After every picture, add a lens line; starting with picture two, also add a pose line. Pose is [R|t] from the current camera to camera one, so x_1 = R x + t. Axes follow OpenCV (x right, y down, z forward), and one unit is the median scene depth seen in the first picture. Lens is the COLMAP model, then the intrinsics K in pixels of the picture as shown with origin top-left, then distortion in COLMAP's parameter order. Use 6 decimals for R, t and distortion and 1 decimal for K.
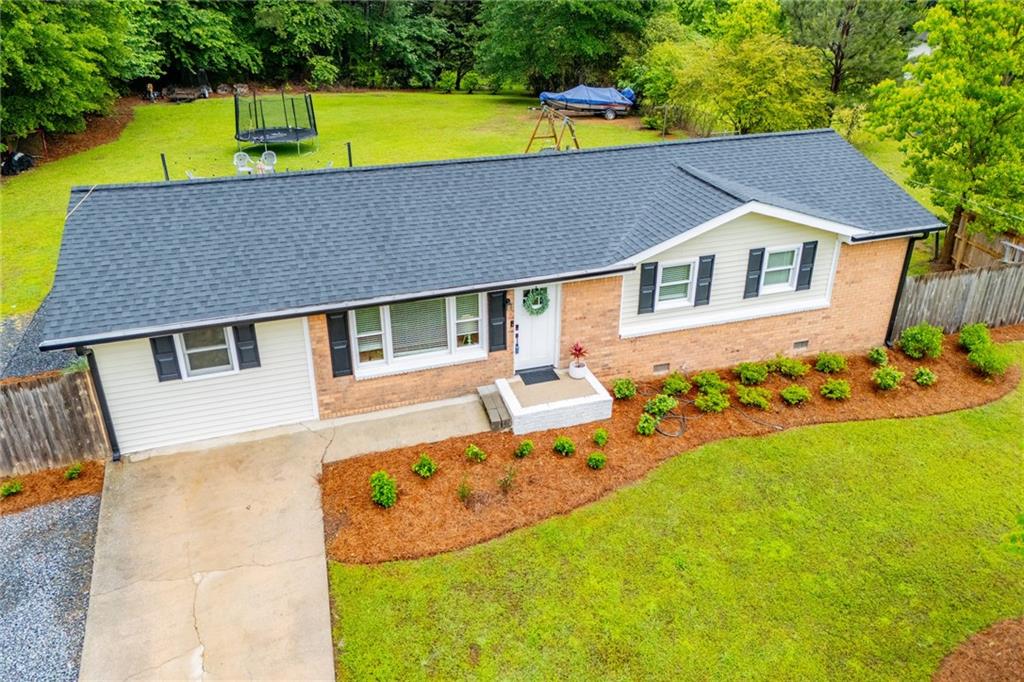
lens RADIAL K [[762.2, 0, 510.6], [0, 762.2, 337.9], [0, 0, 1]] dist [0.043744, -0.002206]
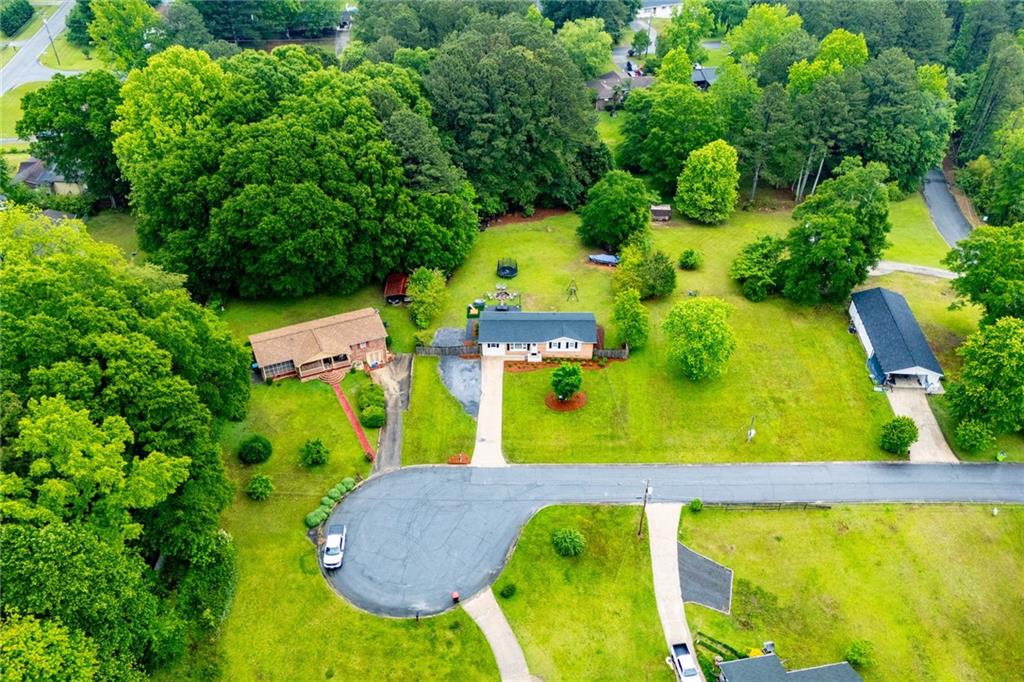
lens RADIAL K [[762.2, 0, 511.2], [0, 762.2, 341.3], [0, 0, 1]] dist [0.043744, -0.002206]
pose [[0.951428, 0.190778, -0.241637, 1.682335], [-0.150994, 0.973138, 0.173790, -1.400678], [0.268301, -0.128863, 0.954677, -6.457348]]
